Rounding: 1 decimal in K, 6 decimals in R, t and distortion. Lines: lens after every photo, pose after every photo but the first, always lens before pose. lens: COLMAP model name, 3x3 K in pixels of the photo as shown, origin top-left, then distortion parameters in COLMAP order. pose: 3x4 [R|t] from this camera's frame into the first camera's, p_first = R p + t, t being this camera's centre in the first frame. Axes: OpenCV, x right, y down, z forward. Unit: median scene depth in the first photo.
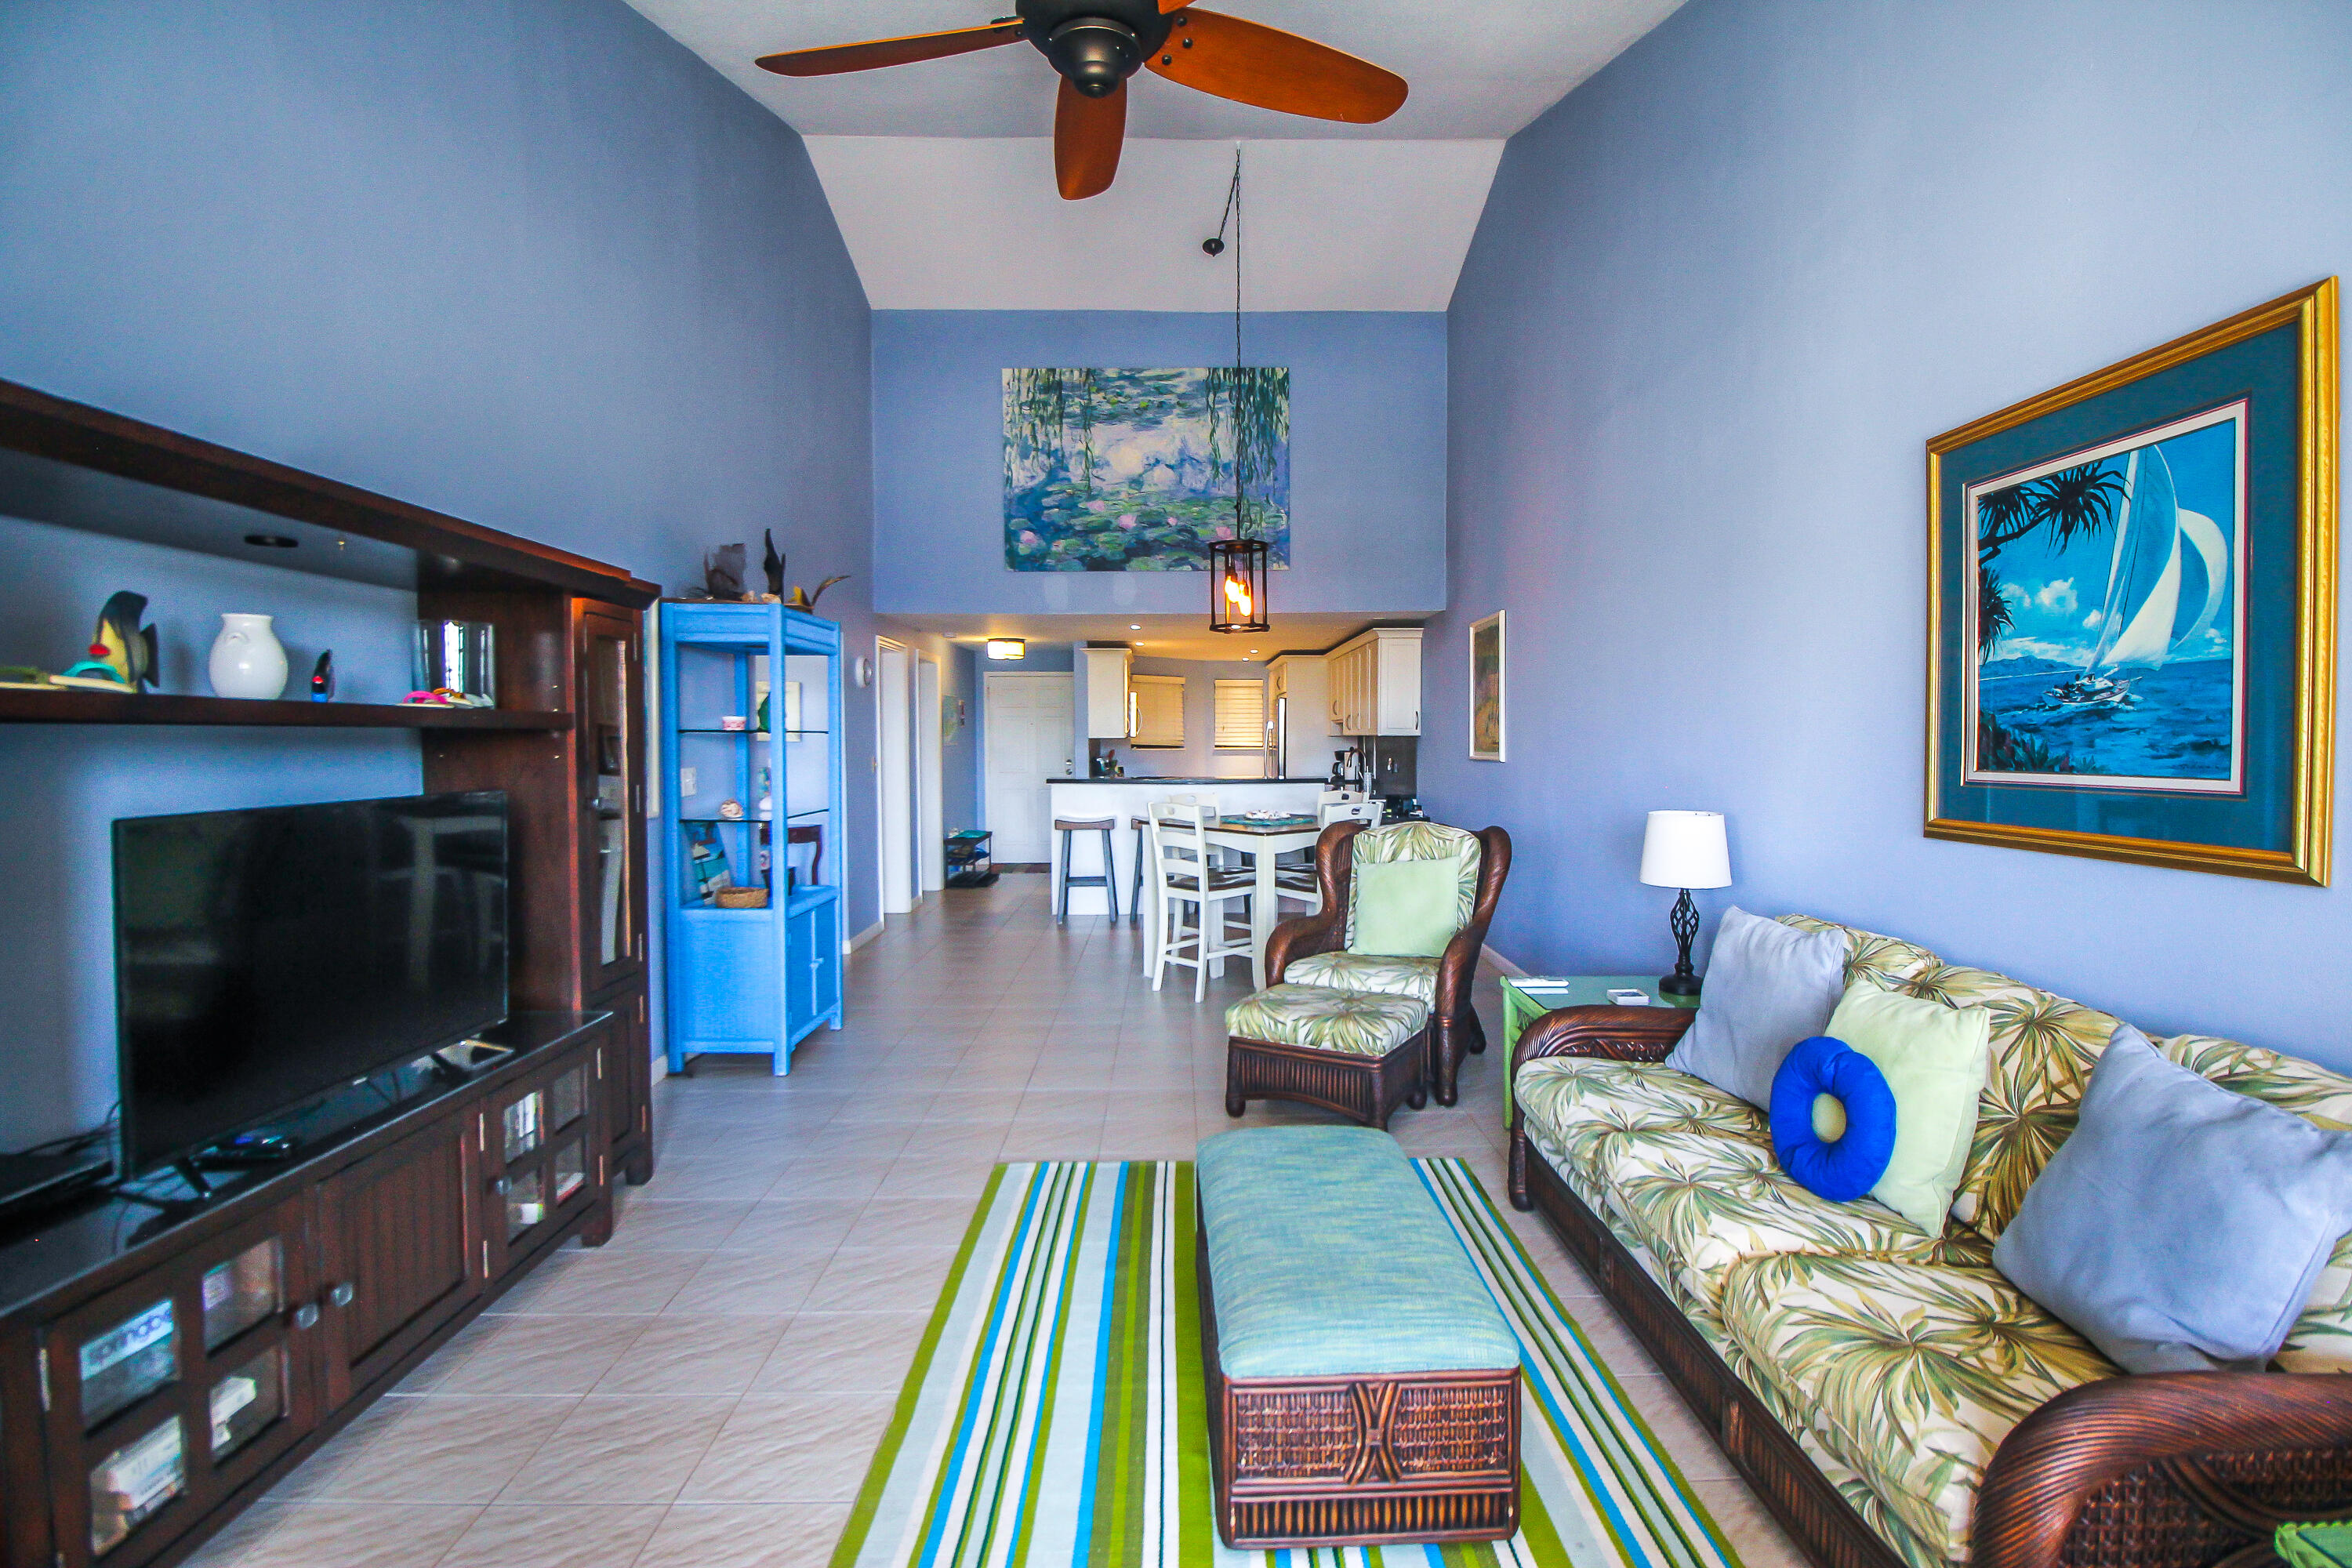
lens RADIAL K [[1096.0, 0, 1184.8], [0, 1096.0, 772.6], [0, 0, 1]] dist [0.001377, -0.000008]
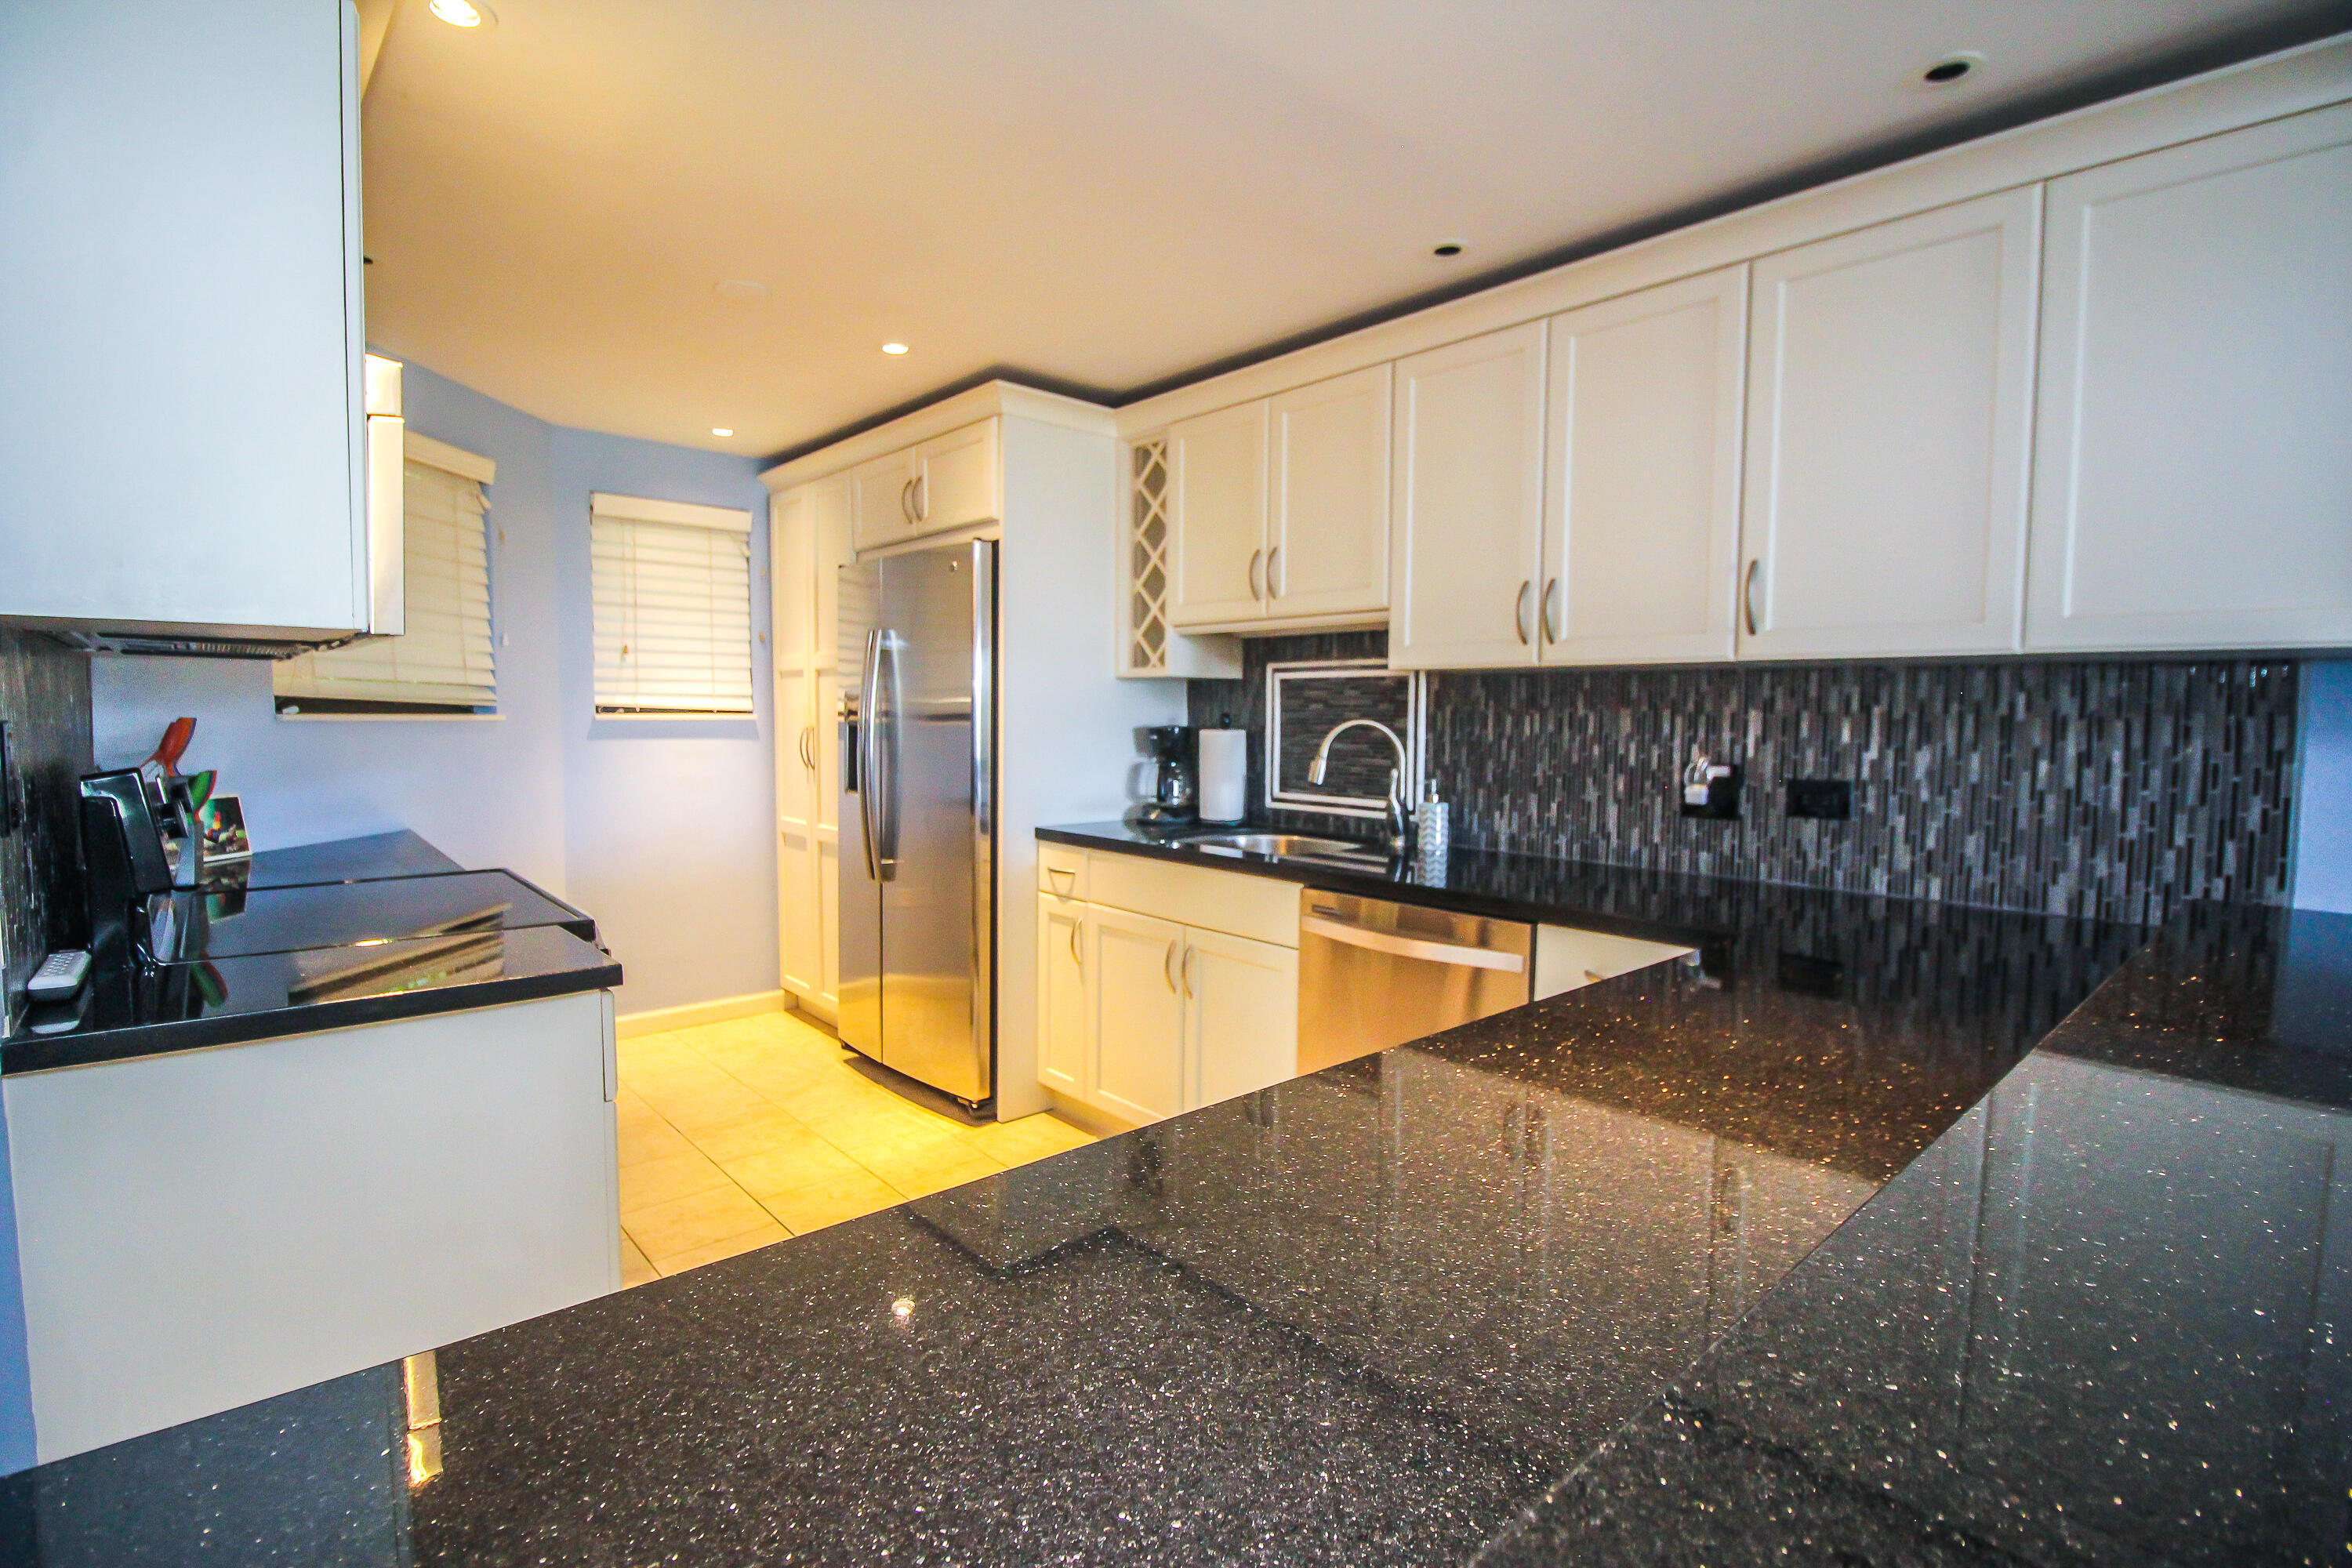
lens RADIAL K [[1096.0, 0, 1177.4], [0, 1096.0, 781.7], [0, 0, 1]] dist [0.001377, -0.000008]
pose [[0.748555, -0.034019, 0.662199, -0.089946], [0.012649, 0.999234, 0.037035, -0.021121], [-0.662952, -0.019347, 0.748412, 1.068986]]
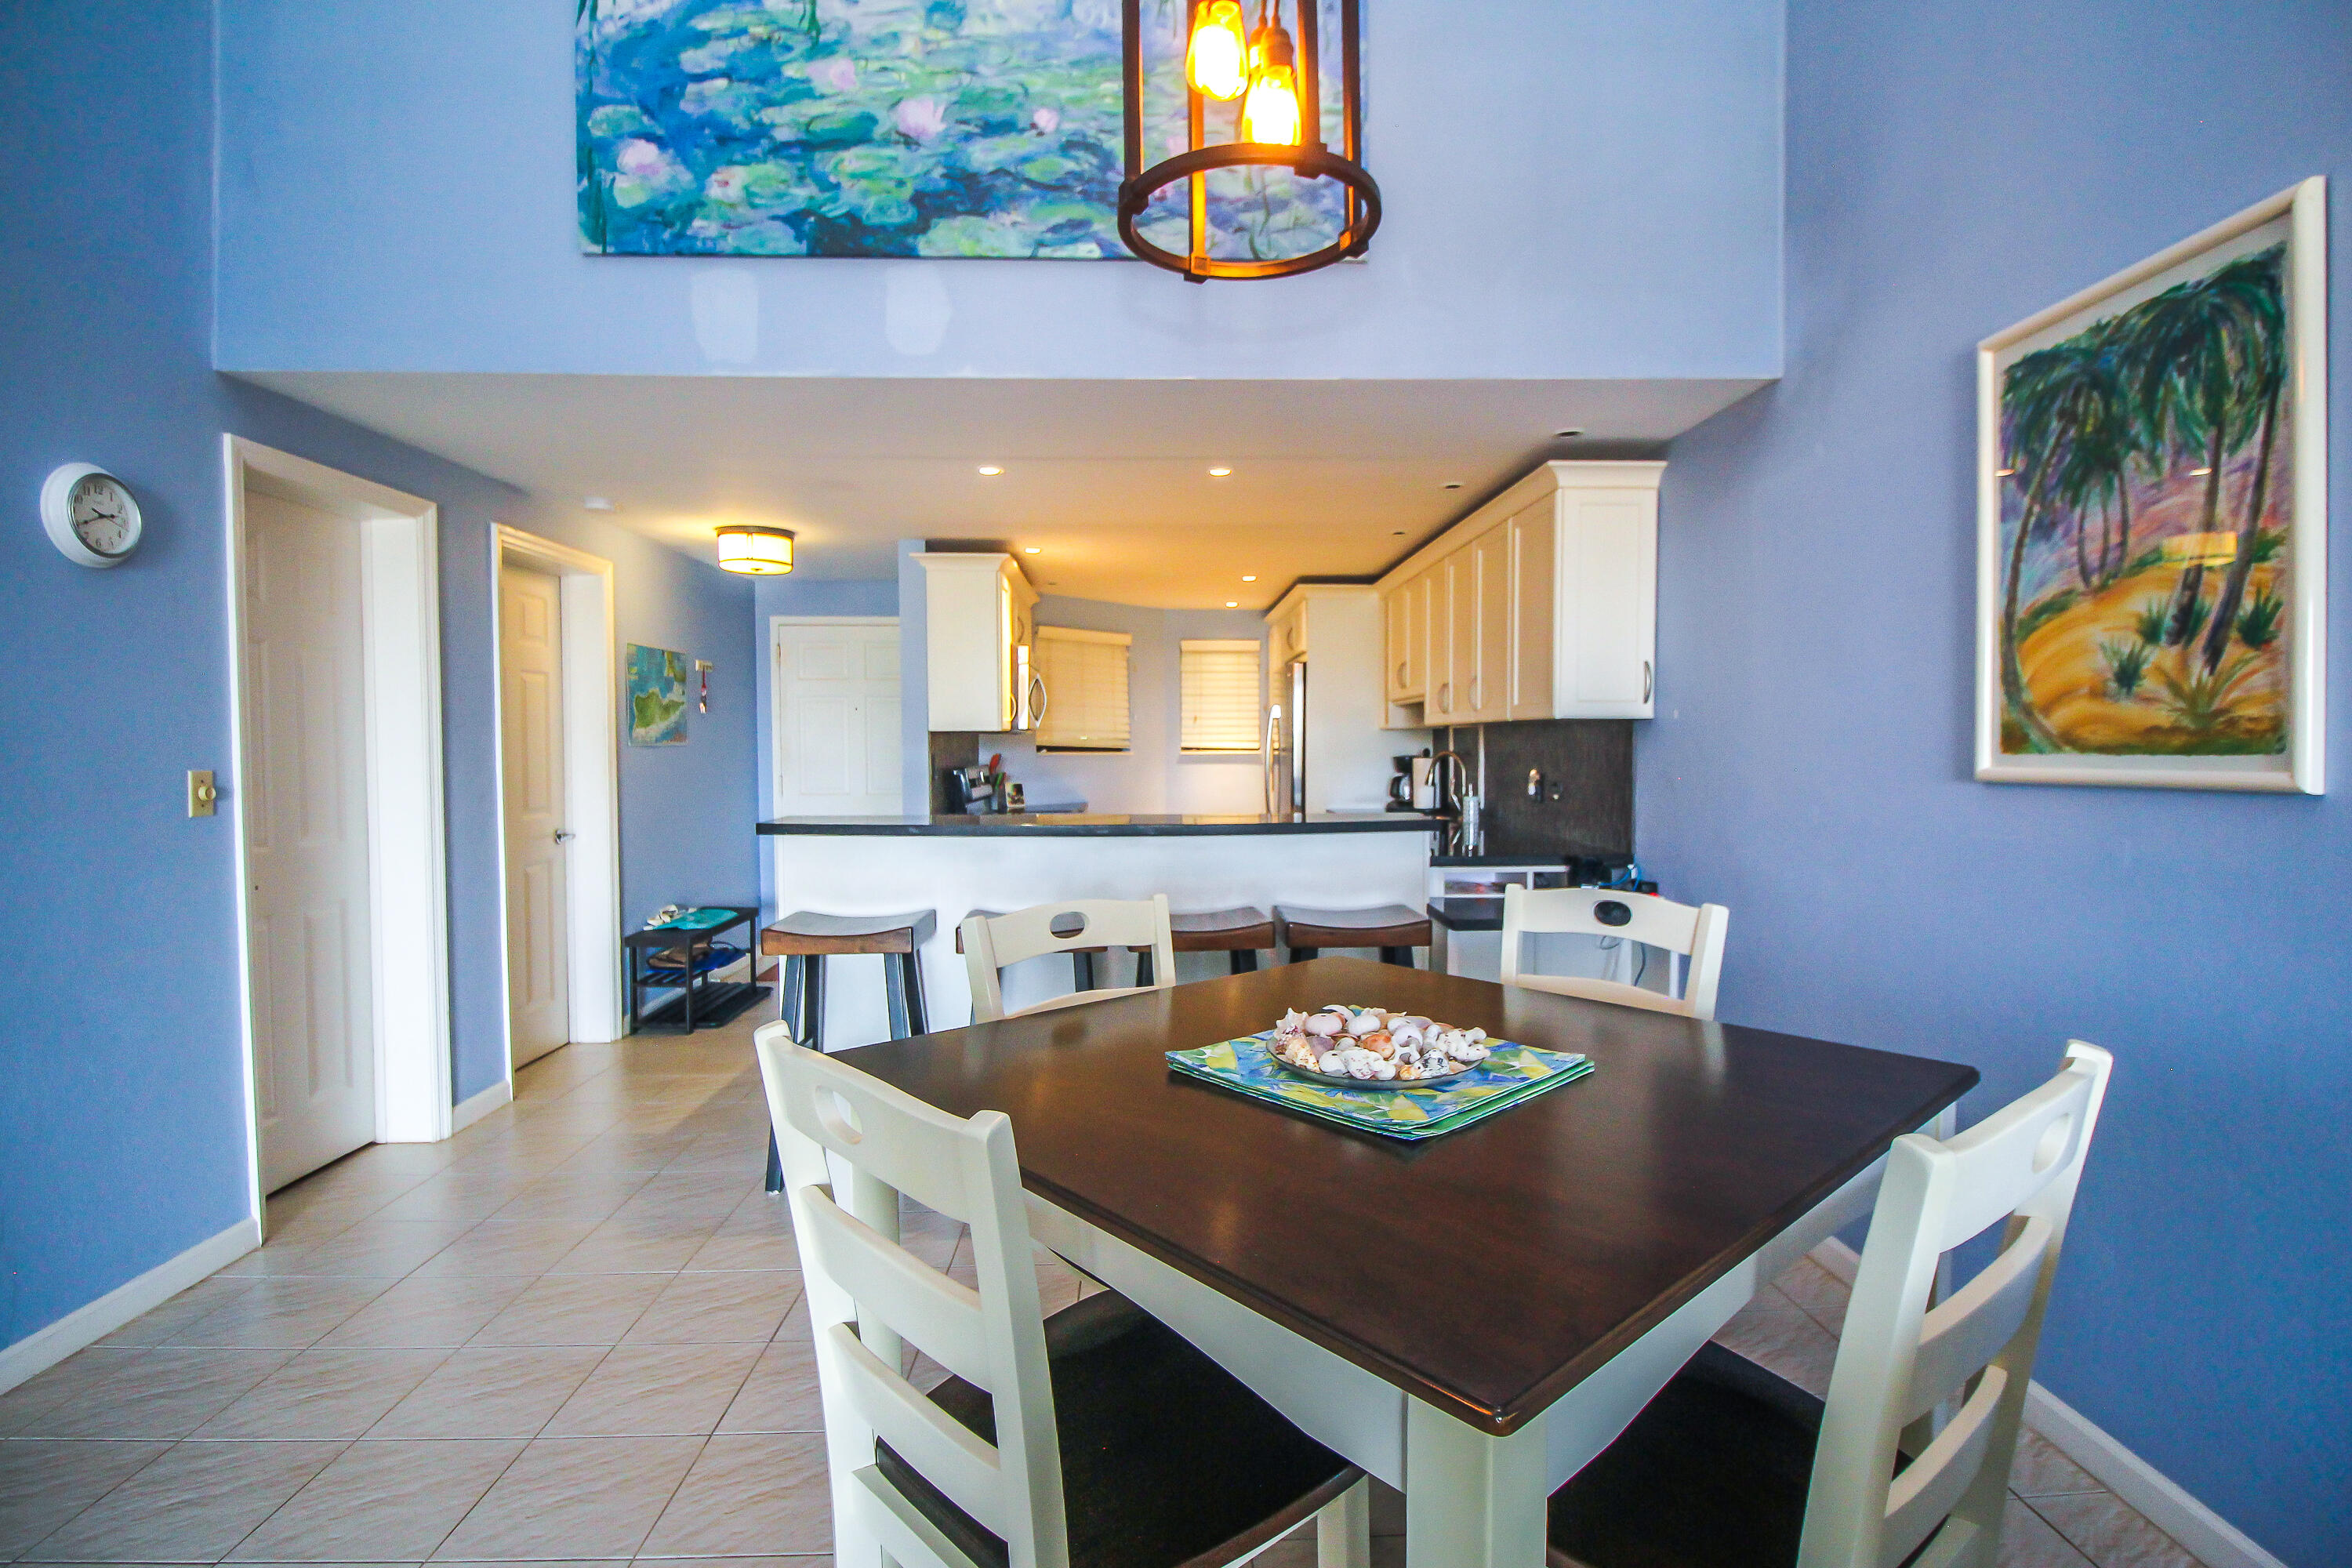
lens RADIAL K [[1096.0, 0, 1173.8], [0, 1096.0, 775.6], [0, 0, 1]] dist [0.001377, -0.000008]
pose [[0.999914, -0.002926, 0.012752, 0.025029], [0.002969, 0.999990, -0.003354, -0.011250], [-0.012742, 0.003392, 0.999913, 0.627799]]
